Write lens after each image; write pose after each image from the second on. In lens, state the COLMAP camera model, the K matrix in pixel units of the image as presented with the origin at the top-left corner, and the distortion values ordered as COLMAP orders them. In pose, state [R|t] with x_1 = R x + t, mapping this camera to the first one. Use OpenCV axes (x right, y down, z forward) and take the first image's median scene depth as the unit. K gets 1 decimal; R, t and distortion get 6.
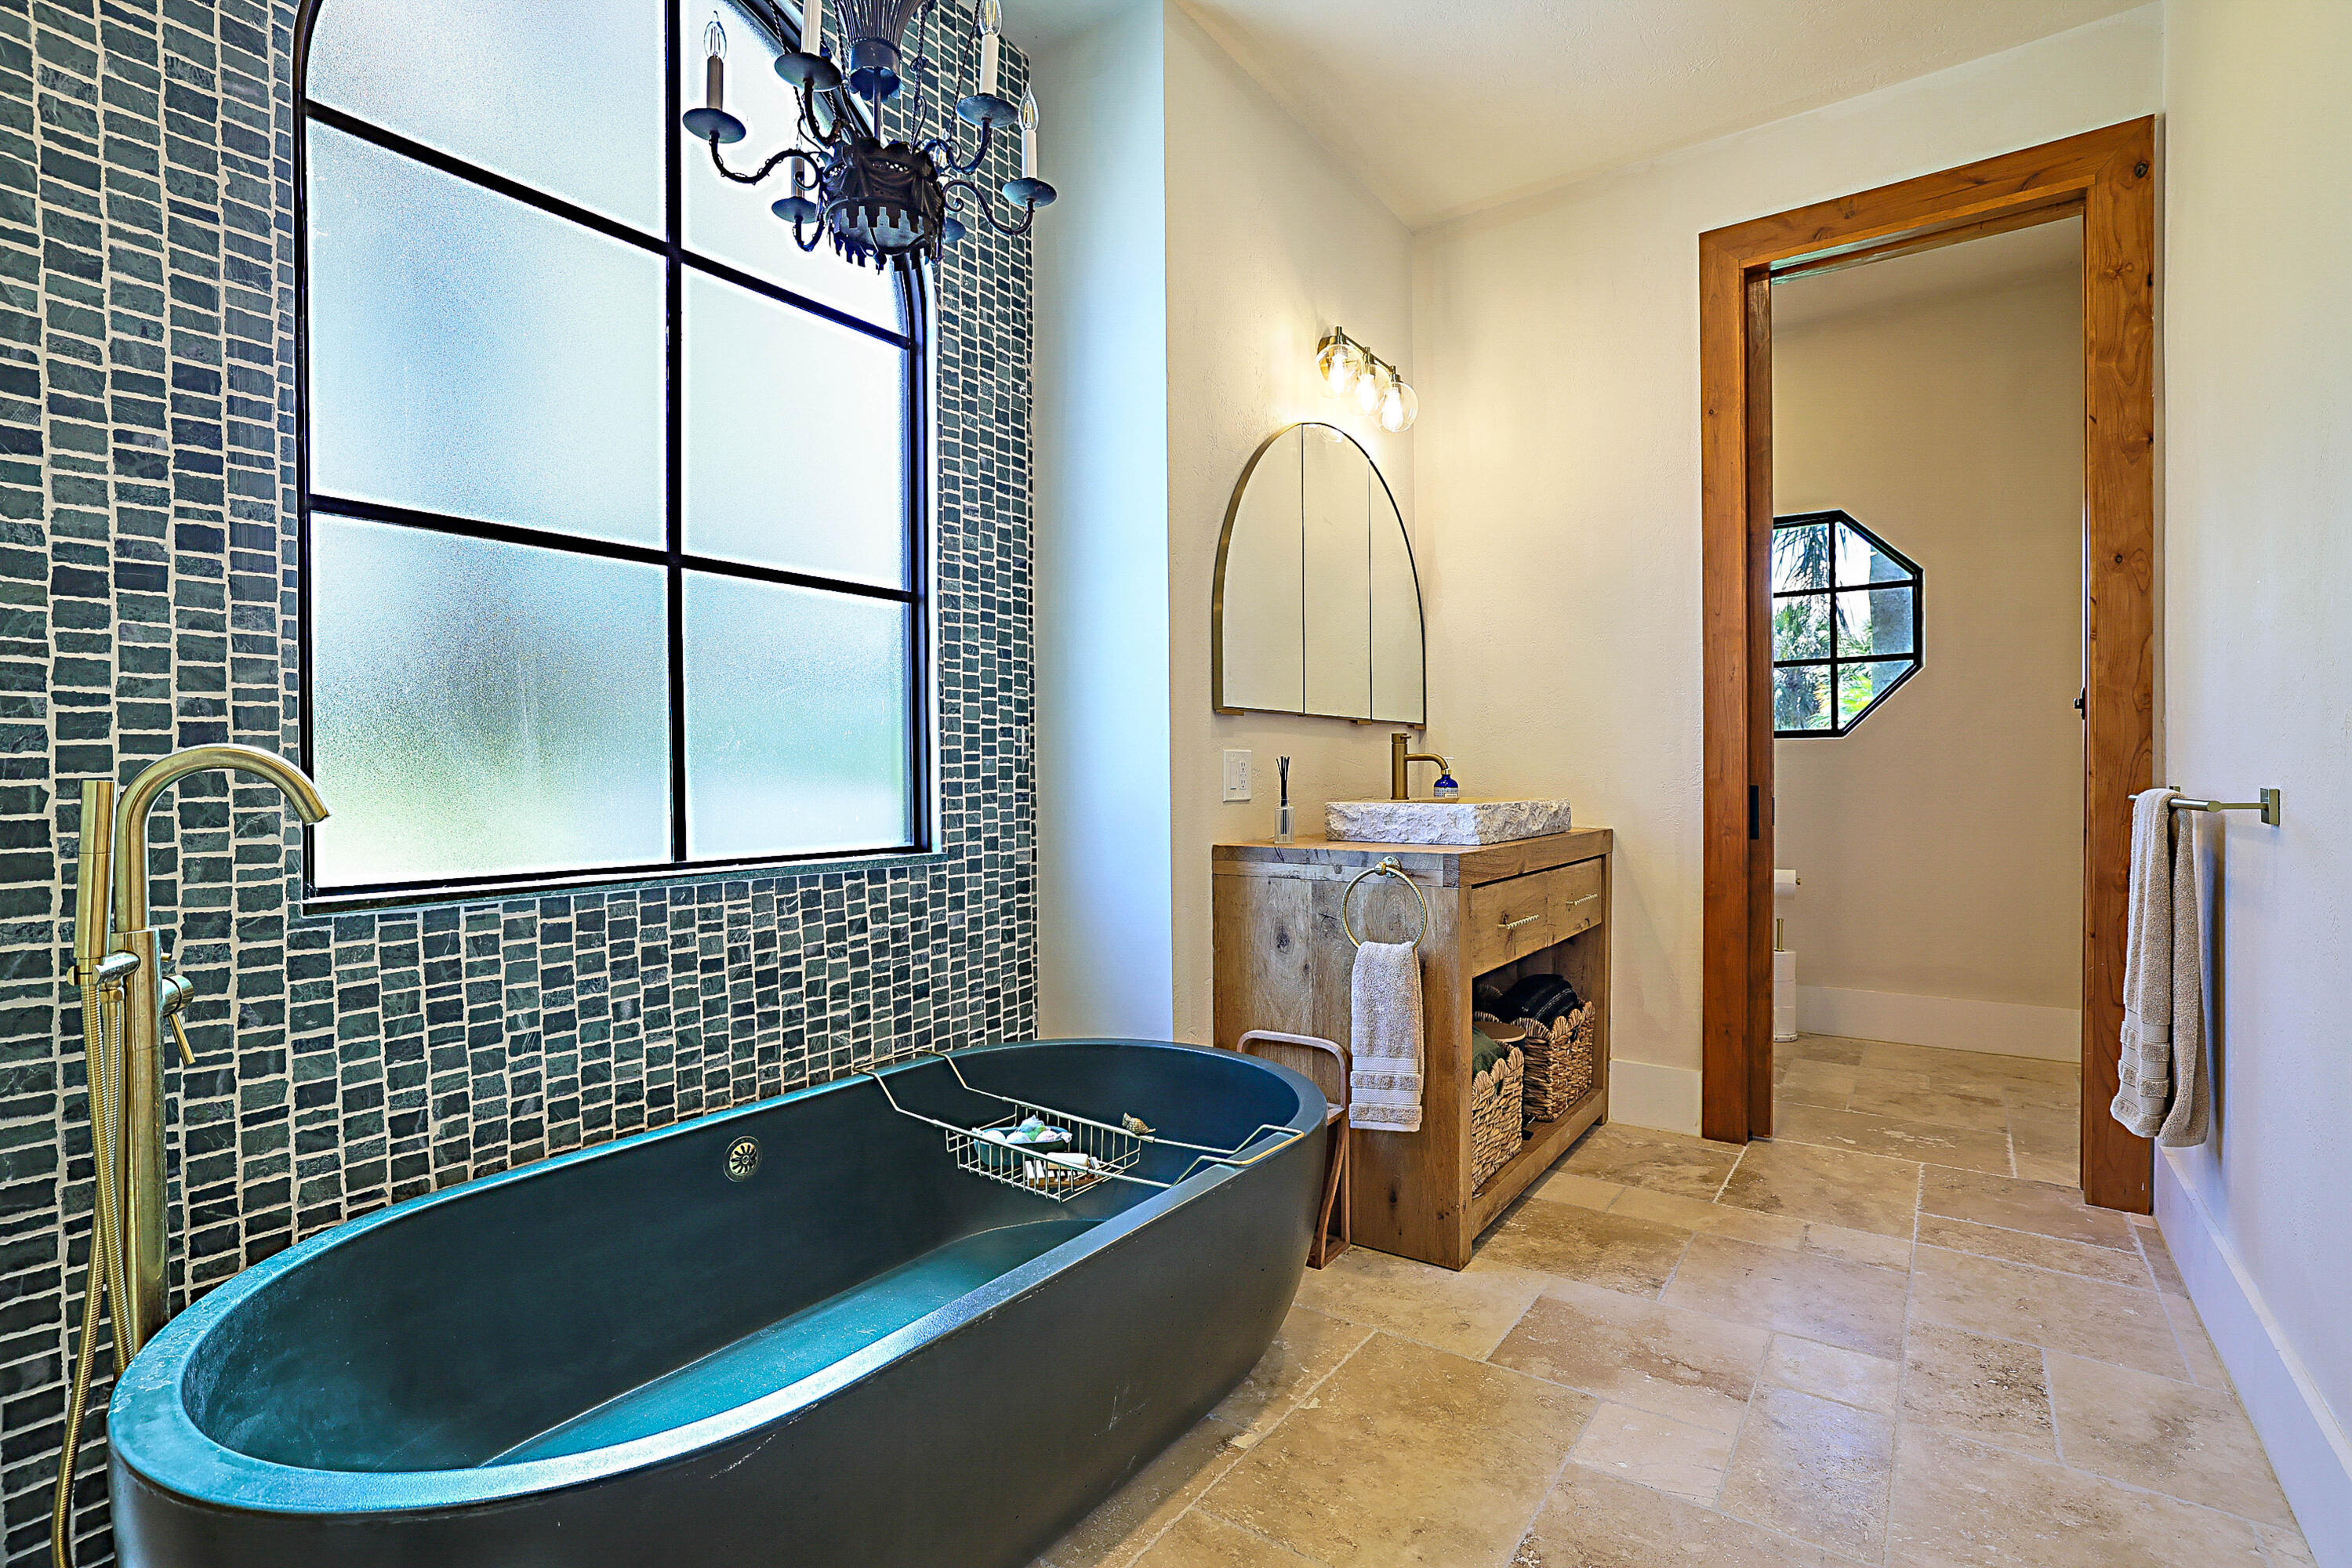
lens RADIAL K [[1105.8, 0, 1175.4], [0, 1105.8, 785.0], [0, 0, 1]] dist [-0.046895, 0.025404]
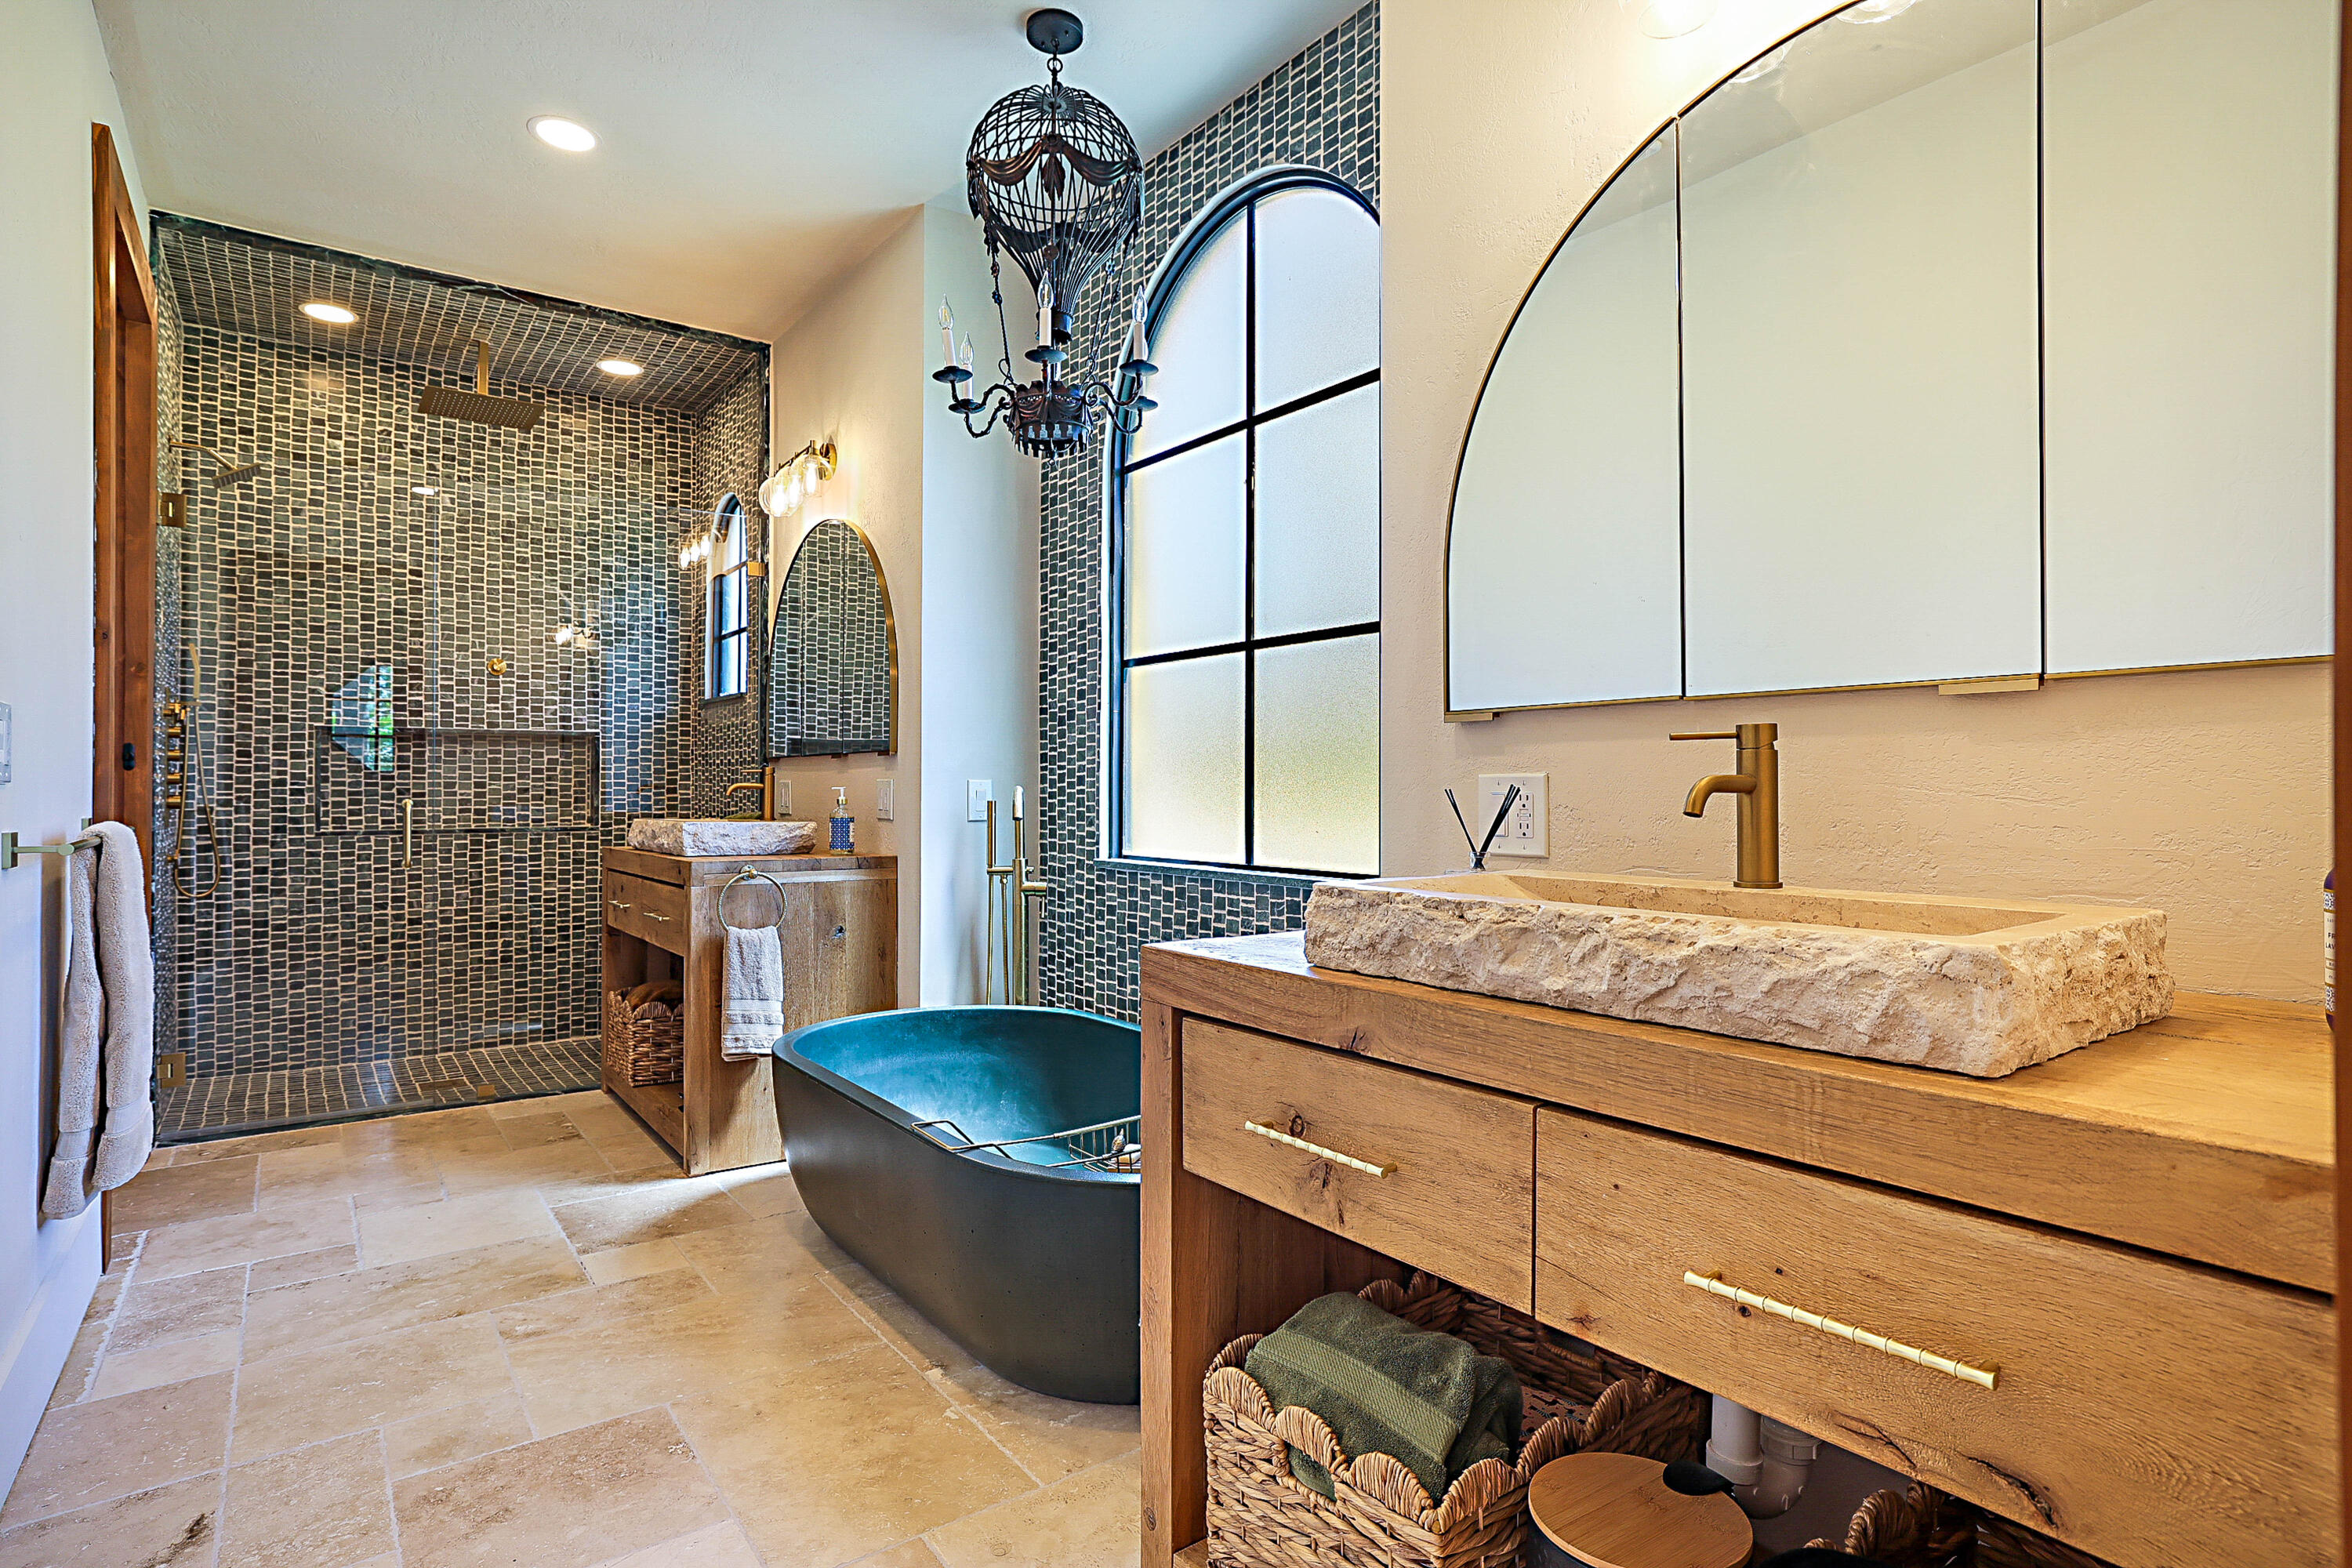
lens RADIAL K [[1216.1, 0, 1179.4], [0, 1216.1, 773.5], [0, 0, 1]] dist [-0.041522, 0.025546]
pose [[-0.309268, 0.002312, -0.950972, 1.302450], [0.000051, 0.999997, 0.002415, -0.060265], [0.950975, 0.000698, -0.309268, 1.761111]]
